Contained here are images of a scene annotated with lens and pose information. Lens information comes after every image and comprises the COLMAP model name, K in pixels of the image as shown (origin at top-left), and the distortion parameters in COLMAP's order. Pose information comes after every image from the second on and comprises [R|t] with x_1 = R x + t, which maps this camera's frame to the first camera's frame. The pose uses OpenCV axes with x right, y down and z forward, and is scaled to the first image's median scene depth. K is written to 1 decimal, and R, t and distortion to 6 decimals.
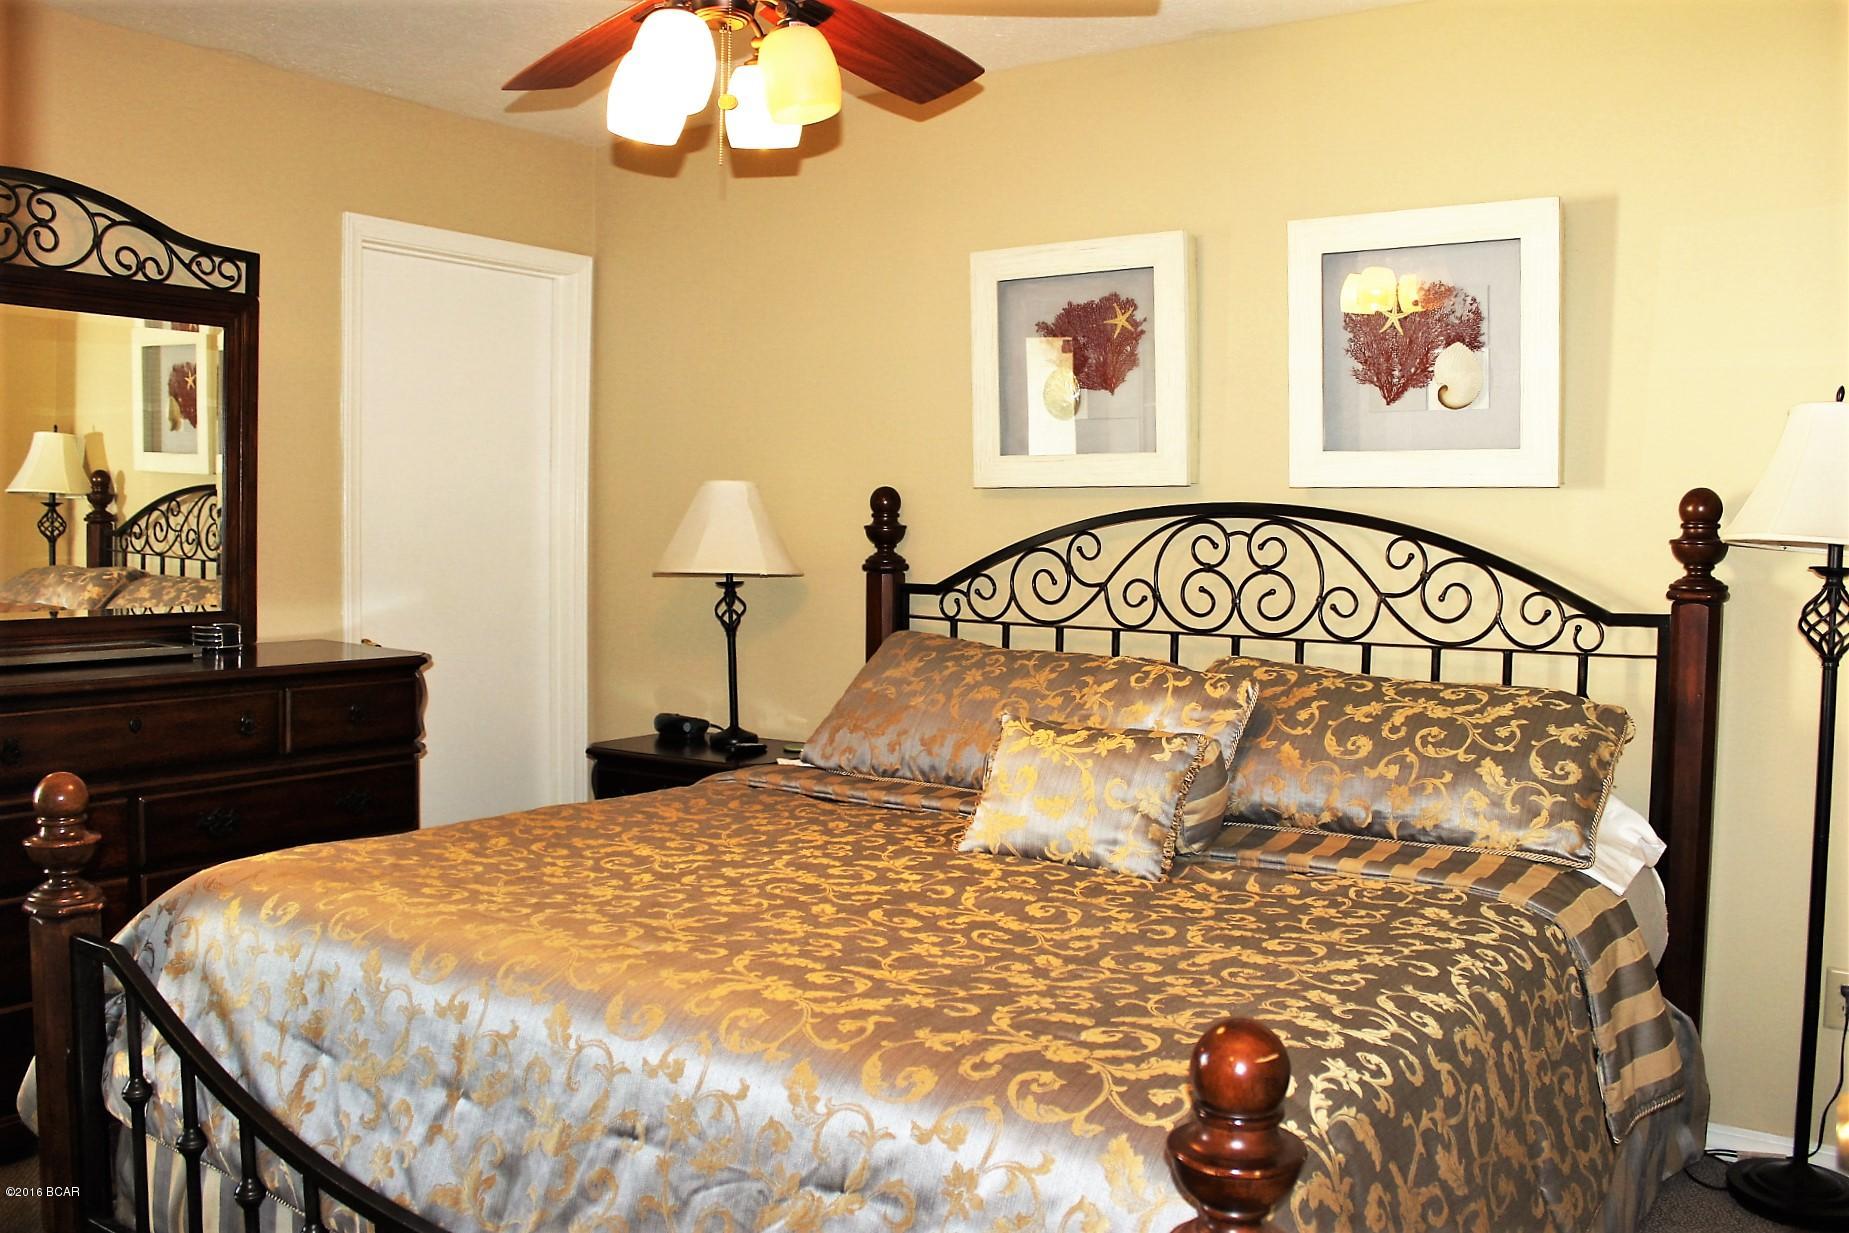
lens RADIAL K [[1569.7, 0, 912.6], [0, 1569.7, 608.9], [0, 0, 1]] dist [-0.151626, 0.139958]
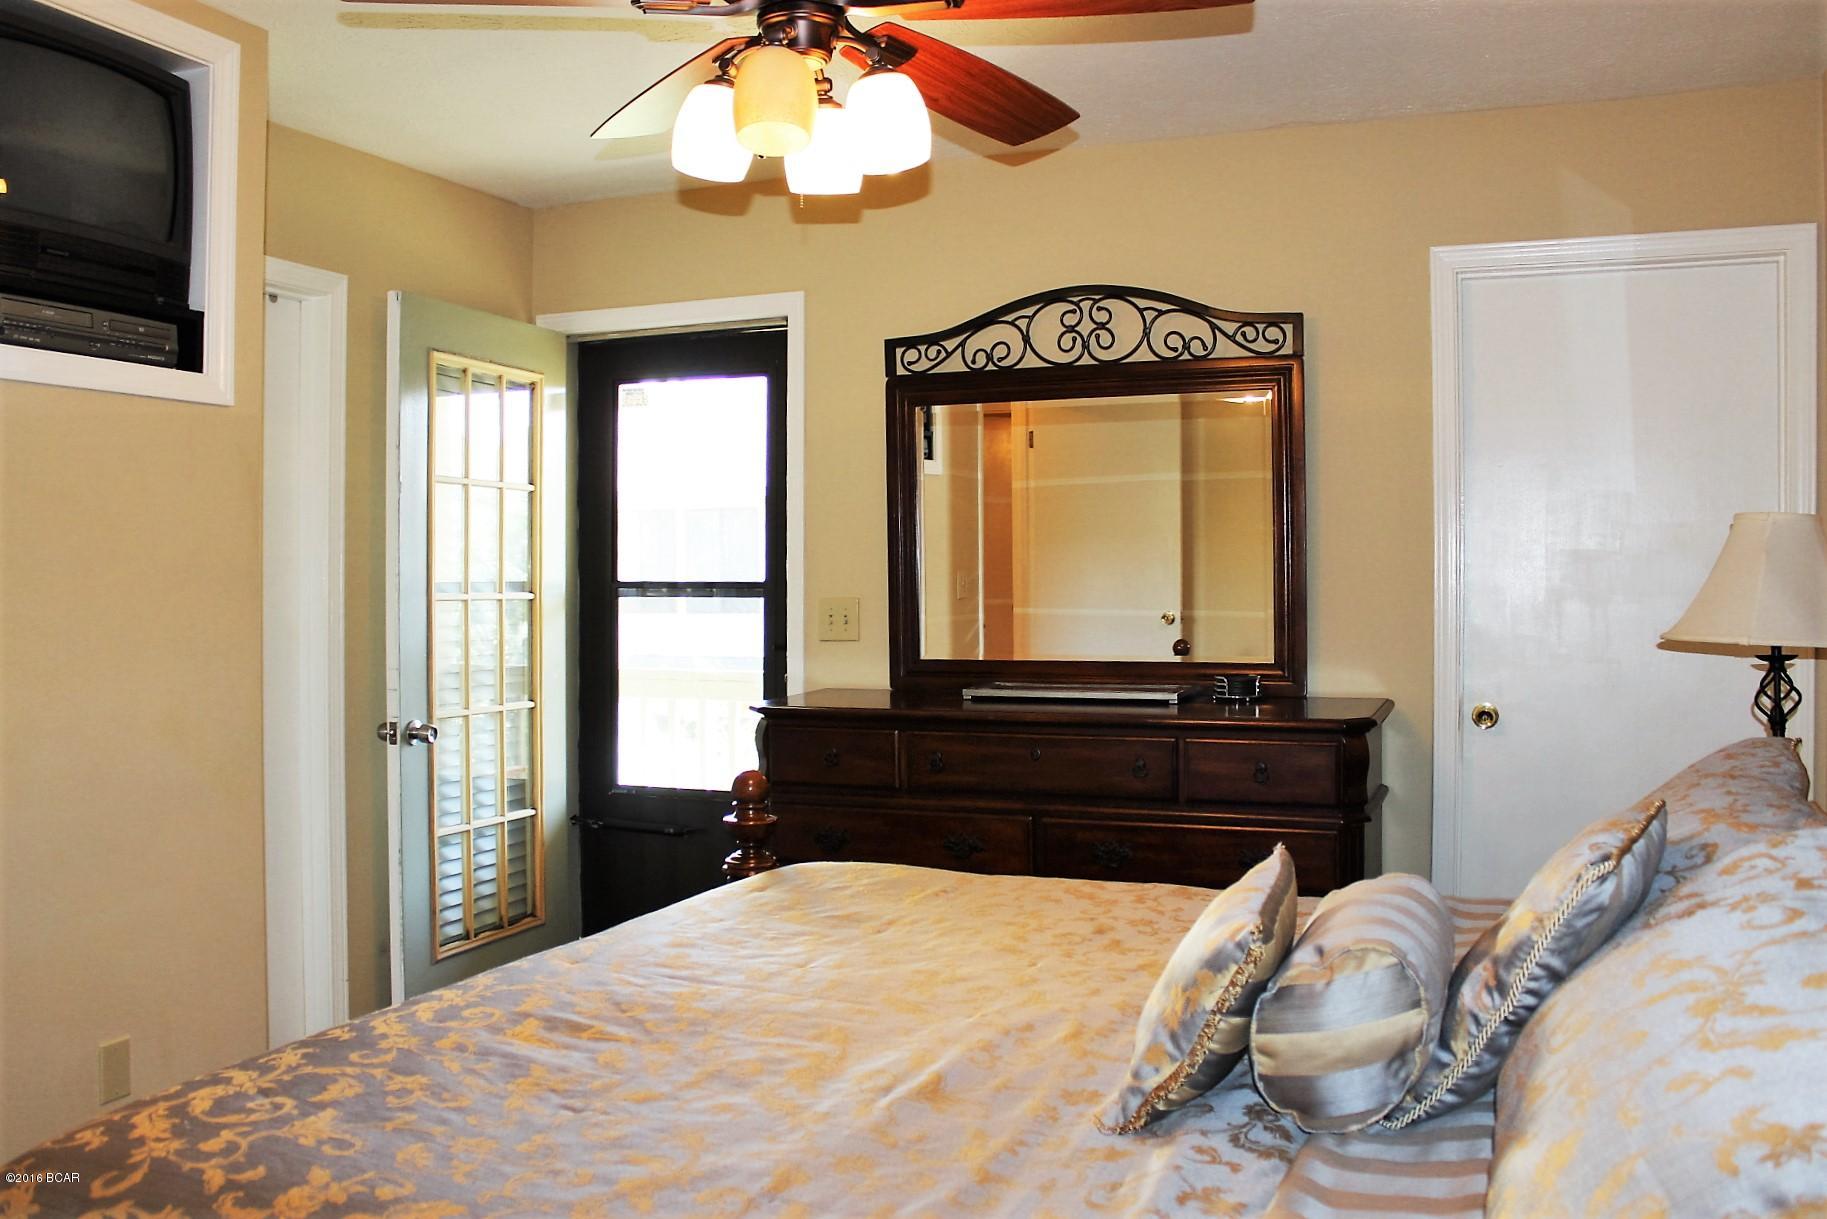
lens RADIAL K [[1551.0, 0, 901.8], [0, 1551.0, 602.0], [0, 0, 1]] dist [-0.151626, 0.139958]
pose [[0.239308, -0.000114, -0.970944, 0.539637], [-0.043659, 0.998987, -0.010878, -0.019559], [0.969962, 0.044994, 0.239061, 0.554401]]
